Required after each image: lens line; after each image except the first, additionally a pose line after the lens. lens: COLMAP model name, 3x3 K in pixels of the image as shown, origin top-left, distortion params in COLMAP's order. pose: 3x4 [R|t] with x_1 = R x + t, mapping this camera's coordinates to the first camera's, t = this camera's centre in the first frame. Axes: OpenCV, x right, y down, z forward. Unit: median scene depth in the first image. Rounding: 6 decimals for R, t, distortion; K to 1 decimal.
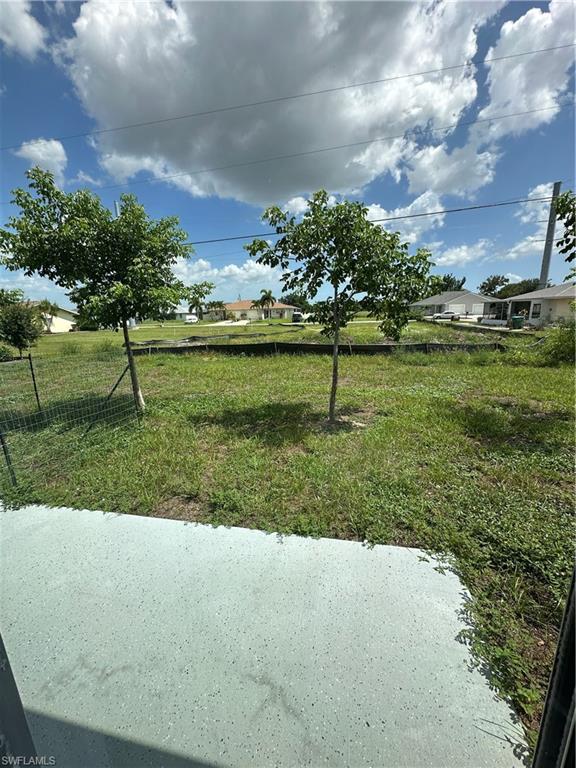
lens RADIAL K [[308.3, 0, 285.8], [0, 308.3, 386.2], [0, 0, 1]] dist [-0.007232, 0.001496]
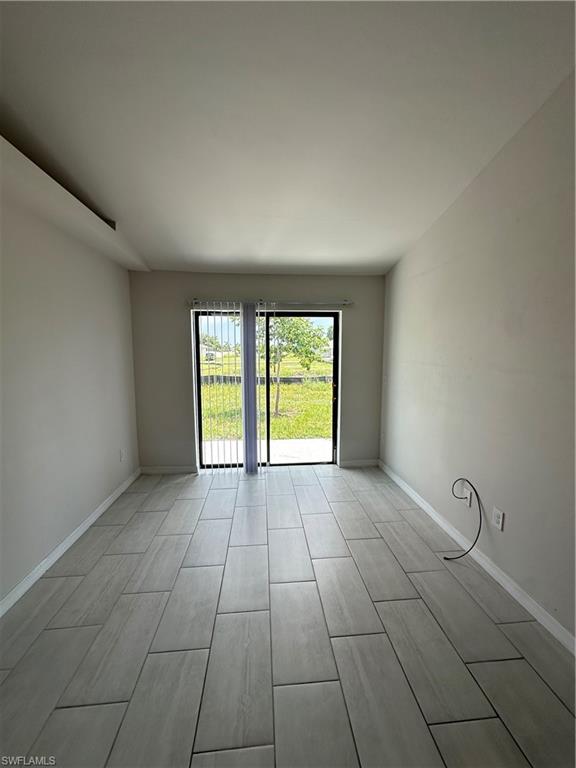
lens RADIAL K [[308.3, 0, 288.4], [0, 308.3, 383.4], [0, 0, 1]] dist [-0.007232, 0.001496]
pose [[0.954966, -0.004452, 0.296682, -0.323622], [0.044121, 0.990902, -0.127150, 0.172666], [-0.293417, 0.134514, 0.946474, -0.740610]]
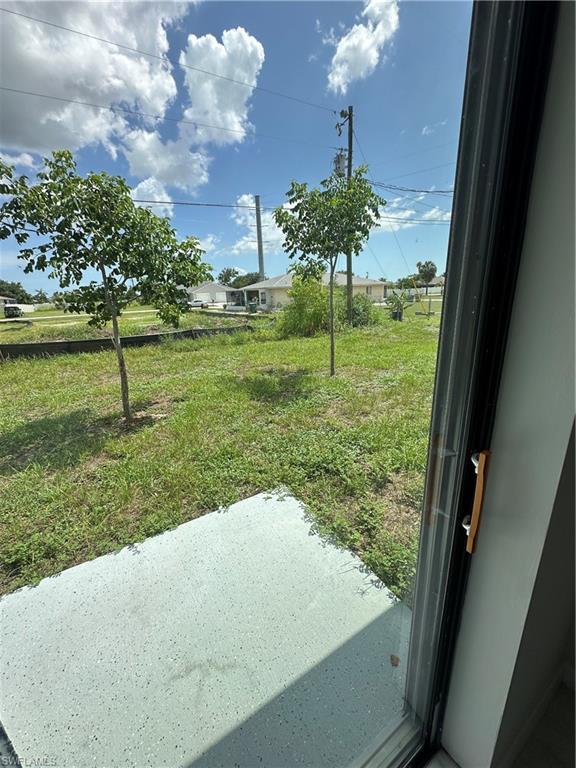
lens RADIAL K [[308.3, 0, 288.8], [0, 308.3, 387.4], [0, 0, 1]] dist [-0.007232, 0.001496]
pose [[0.724981, -0.200652, 0.658894, -0.092314], [0.176638, 0.978796, 0.103716, 0.008372], [-0.665733, 0.041194, 0.745052, 0.004743]]
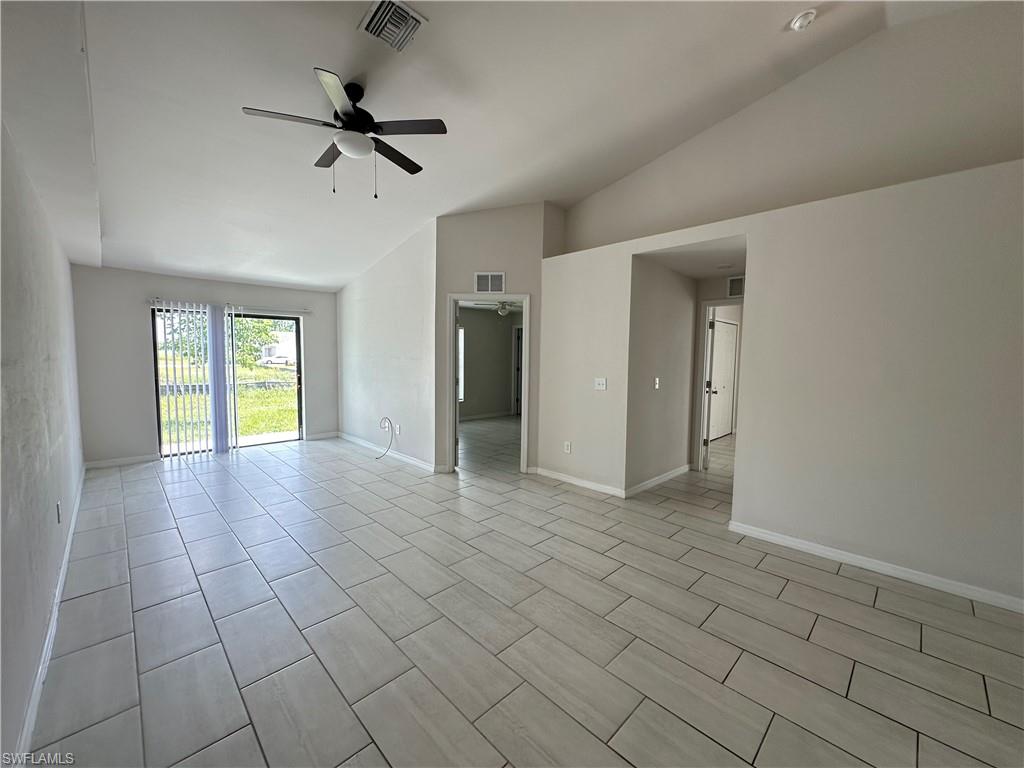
lens RADIAL K [[411.1, 0, 506.0], [0, 411.1, 383.7], [0, 0, 1]] dist [-0.007232, 0.001496]
pose [[0.559576, -0.026081, 0.828368, -0.721251], [0.166207, 0.982731, -0.081334, 0.337692], [-0.811942, 0.183193, 0.554248, -1.329322]]
